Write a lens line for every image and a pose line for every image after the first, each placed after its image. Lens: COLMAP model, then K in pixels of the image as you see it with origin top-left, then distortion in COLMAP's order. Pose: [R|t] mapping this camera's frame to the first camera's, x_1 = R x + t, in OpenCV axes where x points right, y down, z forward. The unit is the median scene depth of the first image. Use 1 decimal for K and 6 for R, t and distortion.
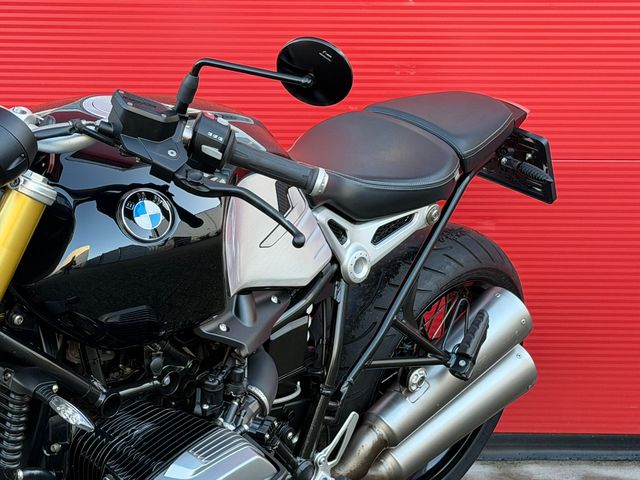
lens RADIAL K [[1592.1, 0, 327.3], [0, 1592.1, 239.0], [0, 0, 1]] dist [0.110289, 0.201627]
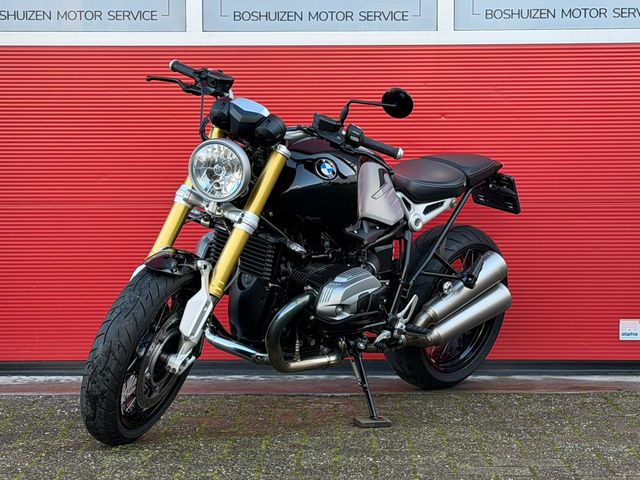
lens RADIAL K [[1581.6, 0, 321.9], [0, 1581.6, 238.9], [0, 0, 1]] dist [0.154953, -0.209174]
pose [[0.999206, -0.011072, -0.038281, -0.025902], [0.004362, 0.985240, -0.171121, 0.399749], [0.039611, 0.170819, 0.984506, -1.049320]]
